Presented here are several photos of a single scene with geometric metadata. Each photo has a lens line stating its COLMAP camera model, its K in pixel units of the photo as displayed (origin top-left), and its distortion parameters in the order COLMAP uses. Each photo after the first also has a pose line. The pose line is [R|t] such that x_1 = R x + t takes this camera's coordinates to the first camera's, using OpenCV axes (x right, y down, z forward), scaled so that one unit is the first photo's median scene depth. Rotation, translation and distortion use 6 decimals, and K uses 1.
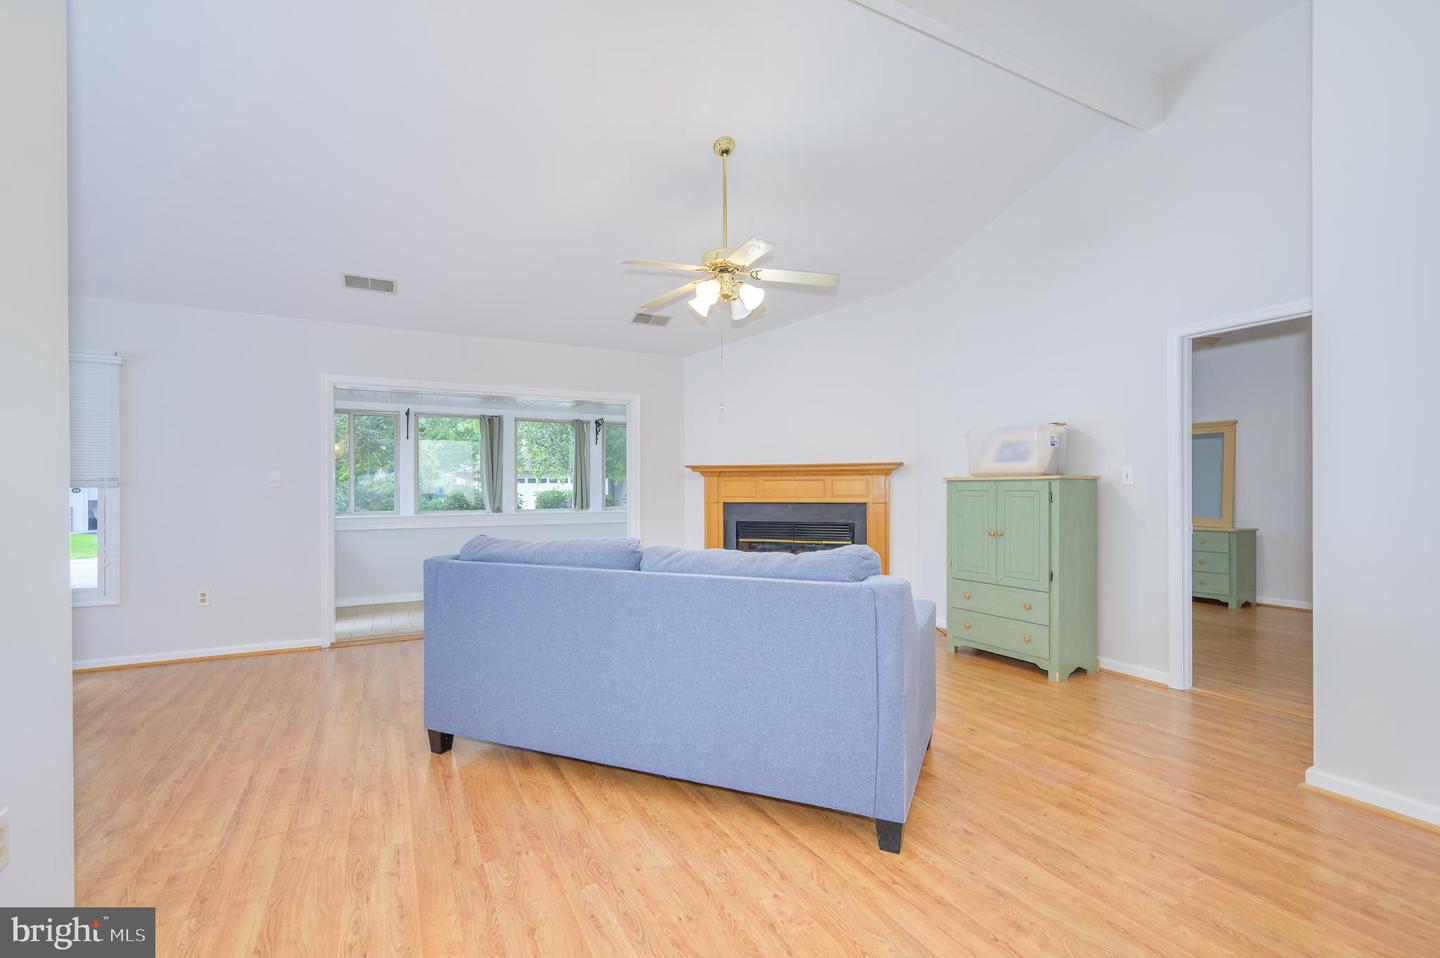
lens RADIAL K [[643.9, 0, 714.5], [0, 643.9, 480.2], [0, 0, 1]] dist [0.001861, 0.000805]
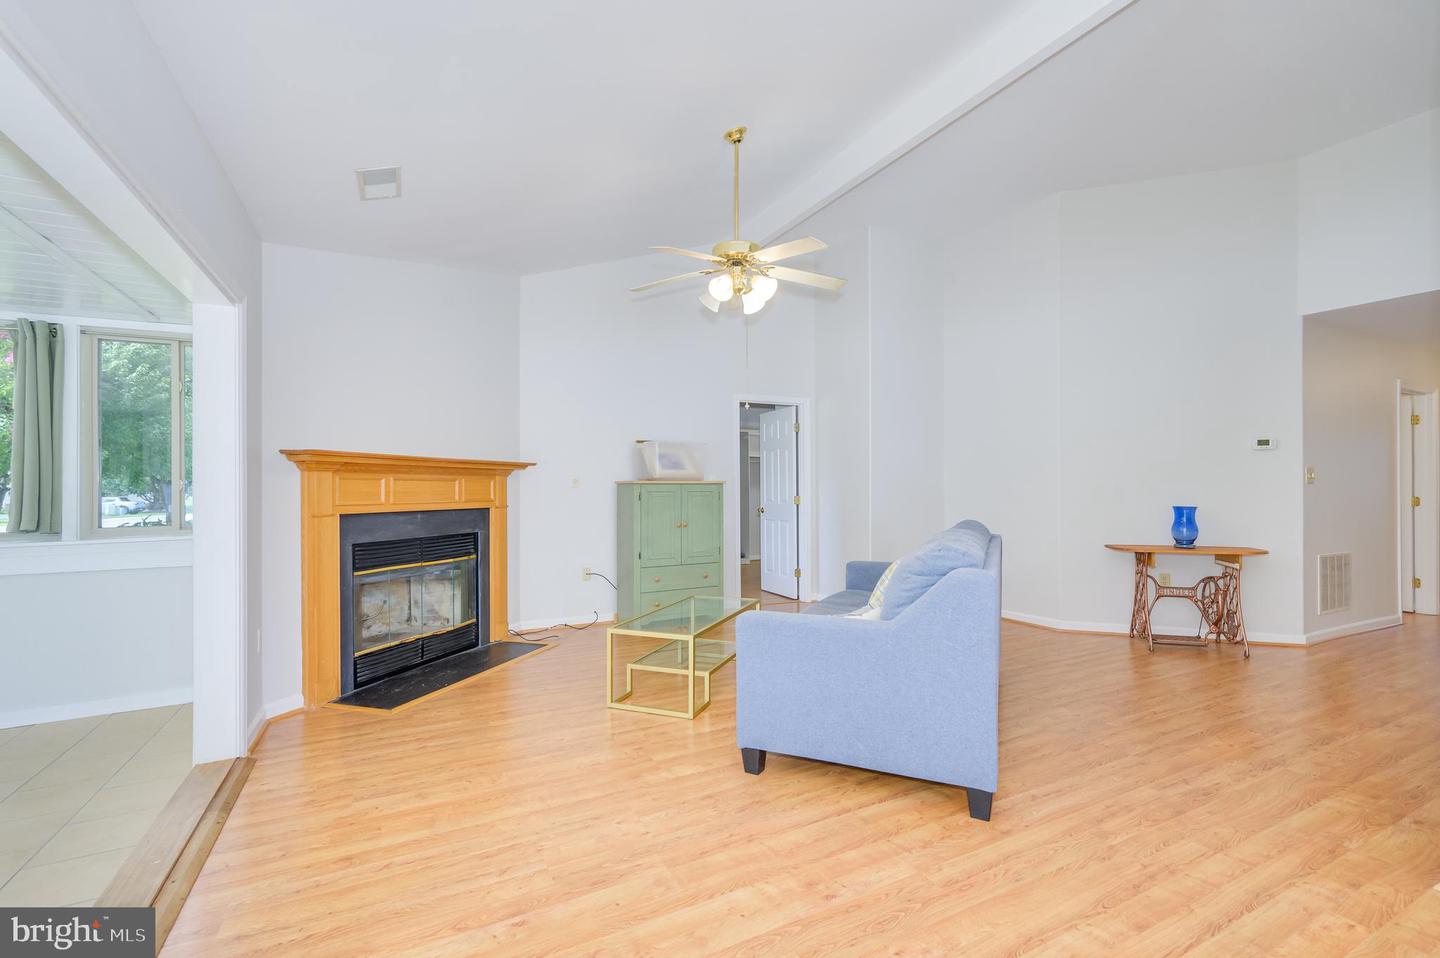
lens RADIAL K [[643.9, 0, 733.4], [0, 643.9, 489.6], [0, 0, 1]] dist [0.001861, 0.000805]
pose [[-0.019802, 0.002955, 0.999800, -0.631983], [-0.007232, 0.999969, -0.003099, 0.011637], [-0.999778, -0.007292, -0.019780, 0.689172]]
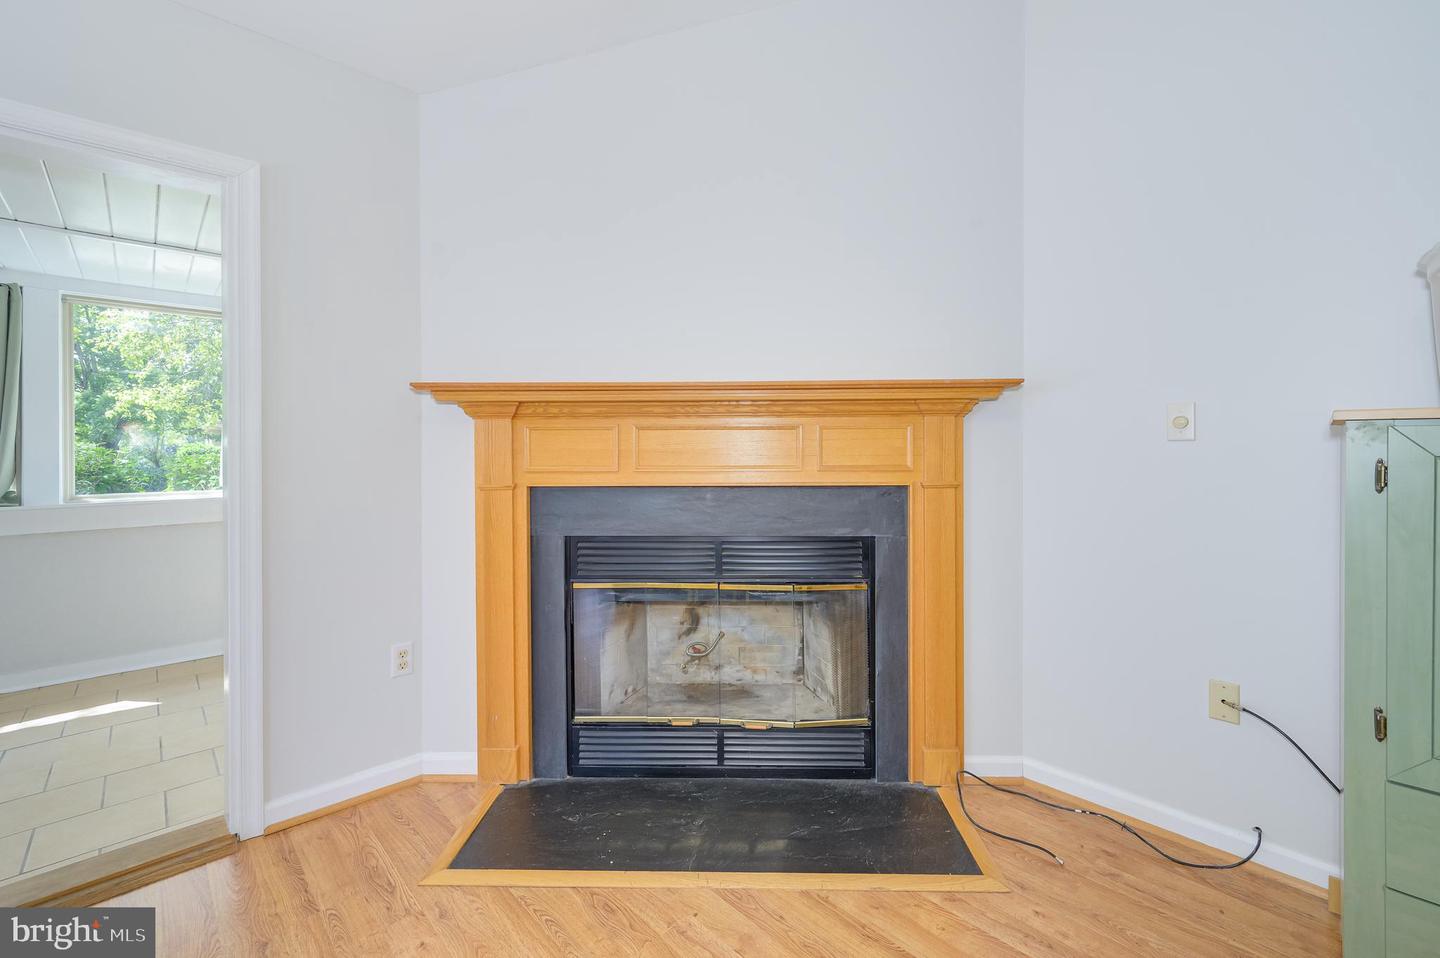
lens RADIAL K [[591.9, 0, 702.5], [0, 591.9, 452.9], [0, 0, 1]] dist [0.000383, 0.000038]
pose [[0.952466, 0.000742, 0.304645, 0.005538], [-0.003718, 0.999951, 0.009188, 0.012303], [-0.304623, -0.009884, 0.952422, 0.691367]]
